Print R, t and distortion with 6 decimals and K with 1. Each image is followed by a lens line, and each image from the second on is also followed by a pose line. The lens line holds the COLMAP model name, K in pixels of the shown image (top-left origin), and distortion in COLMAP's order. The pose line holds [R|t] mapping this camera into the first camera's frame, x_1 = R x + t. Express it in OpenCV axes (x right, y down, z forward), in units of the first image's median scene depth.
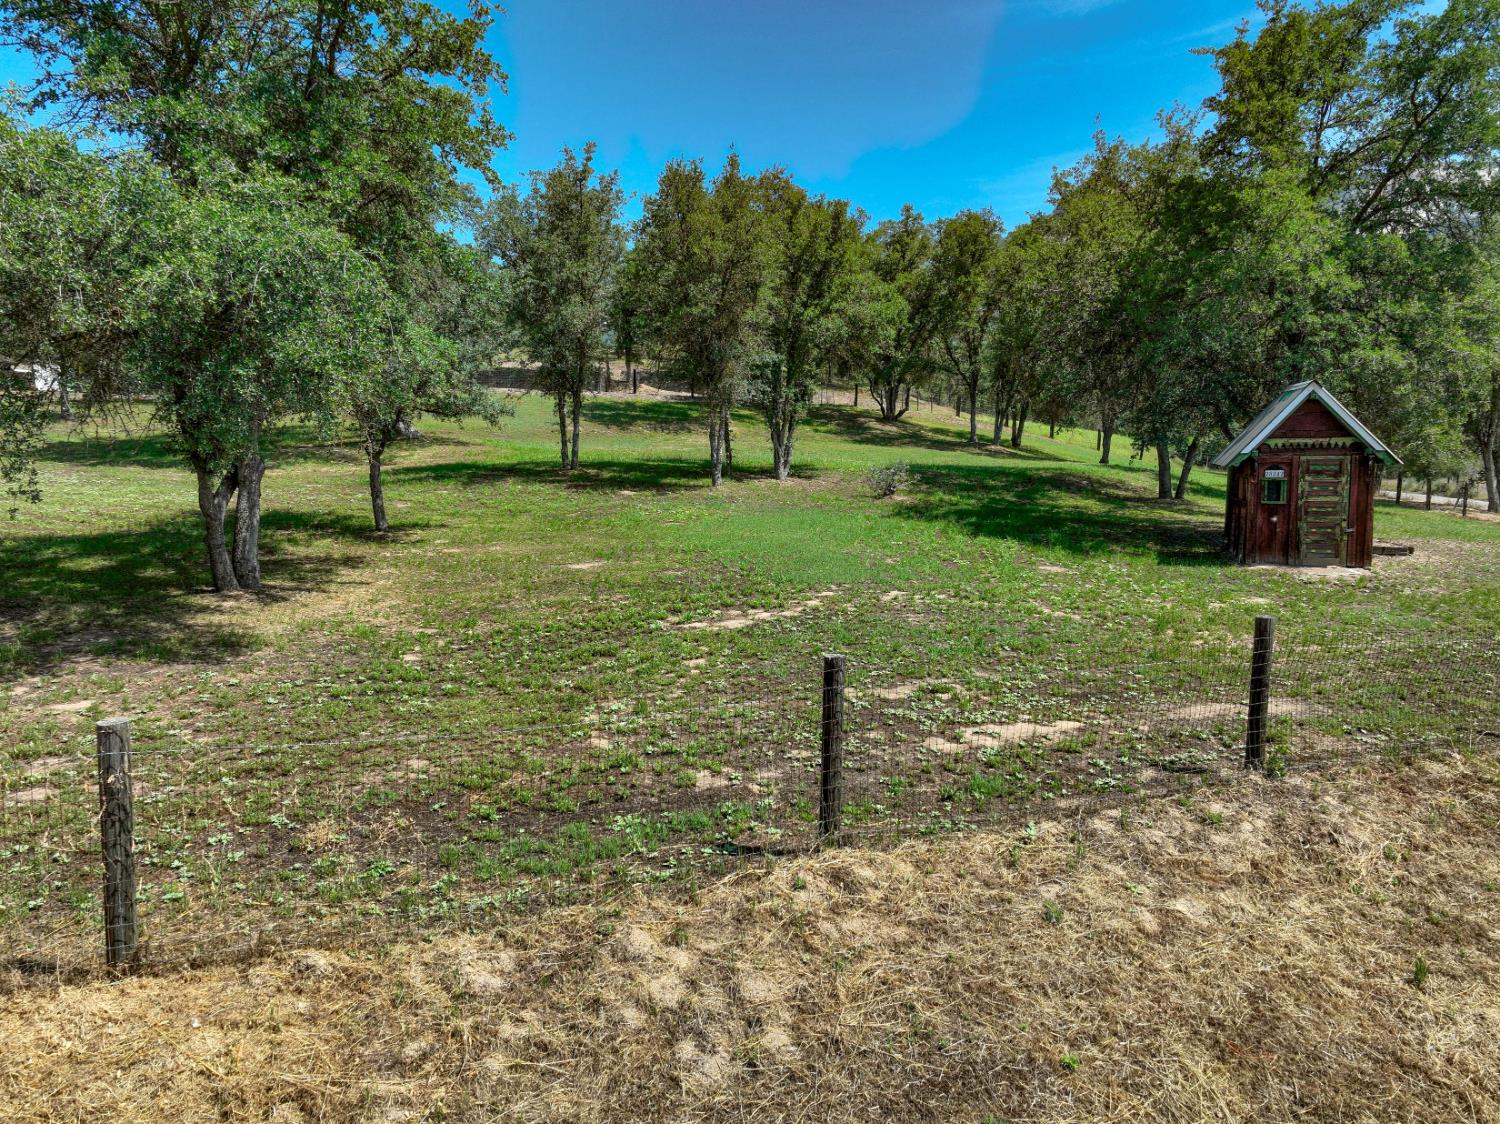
lens RADIAL K [[1056.1, 0, 749.3], [0, 1056.1, 565.5], [0, 0, 1]] dist [-0.004403, 0.020955]
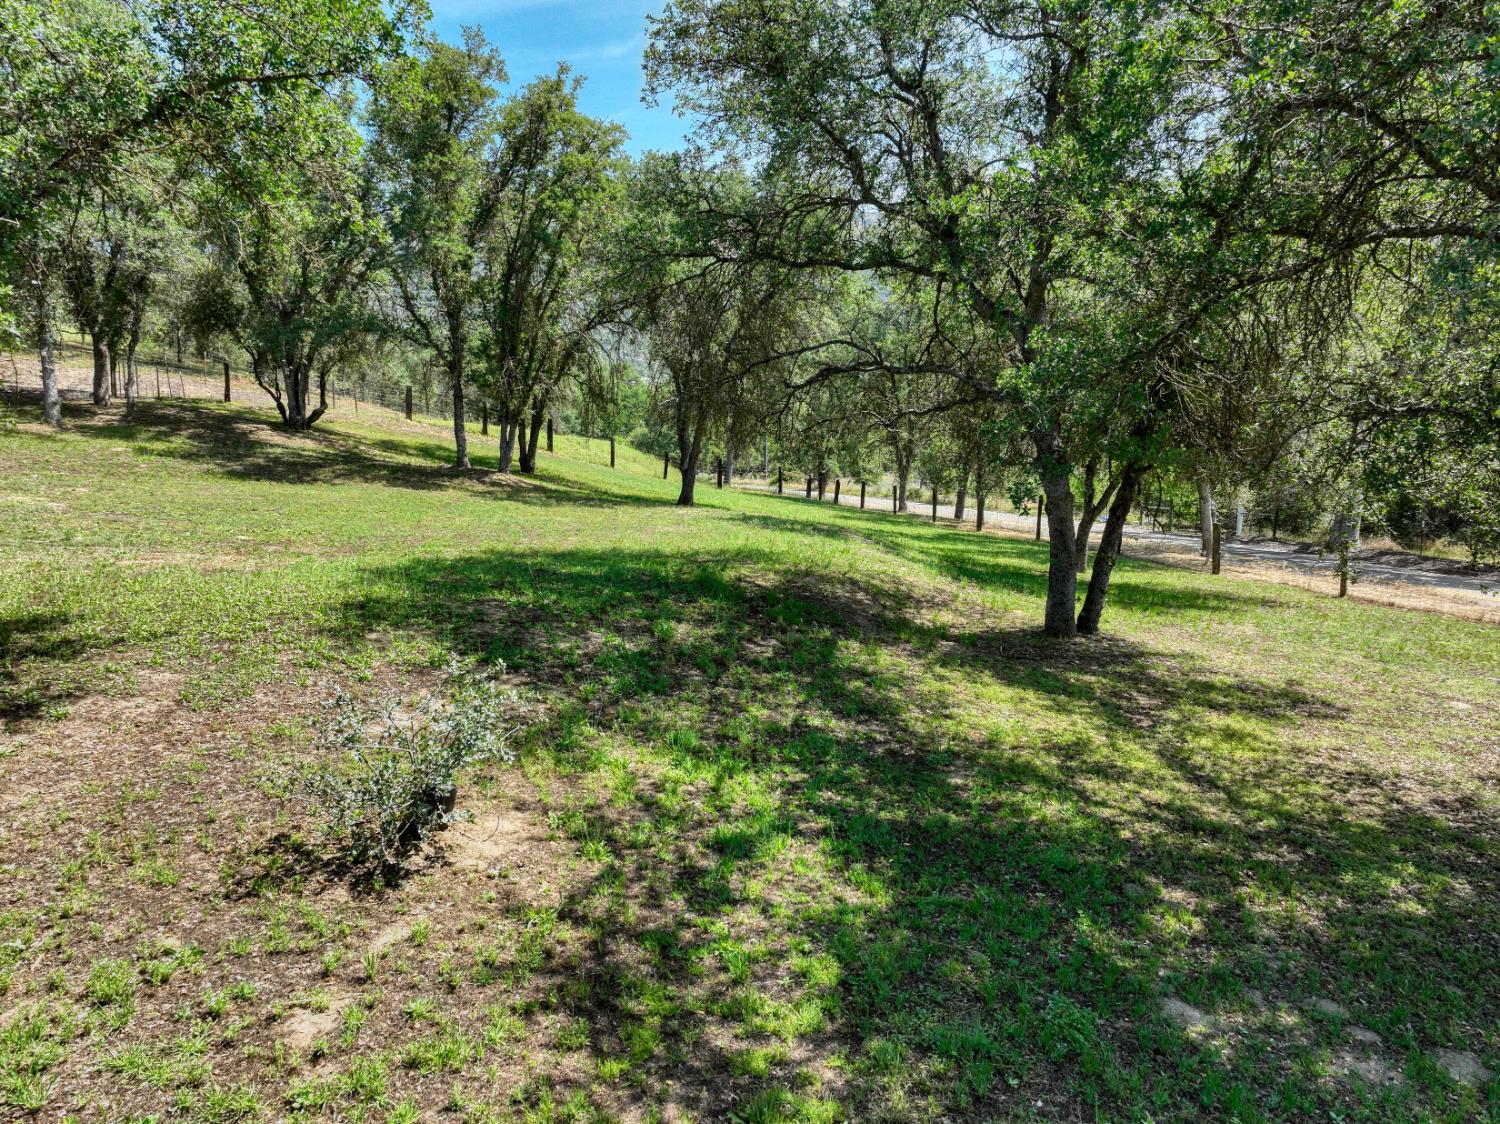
lens RADIAL K [[1056.1, 0, 749.3], [0, 1056.1, 565.5], [0, 0, 1]] dist [-0.004403, 0.020955]
pose [[0.851675, -0.068497, 0.519575, 0.043525], [0.067213, 0.997511, 0.021330, -0.063726], [-0.519742, 0.016756, 0.854159, 0.420679]]
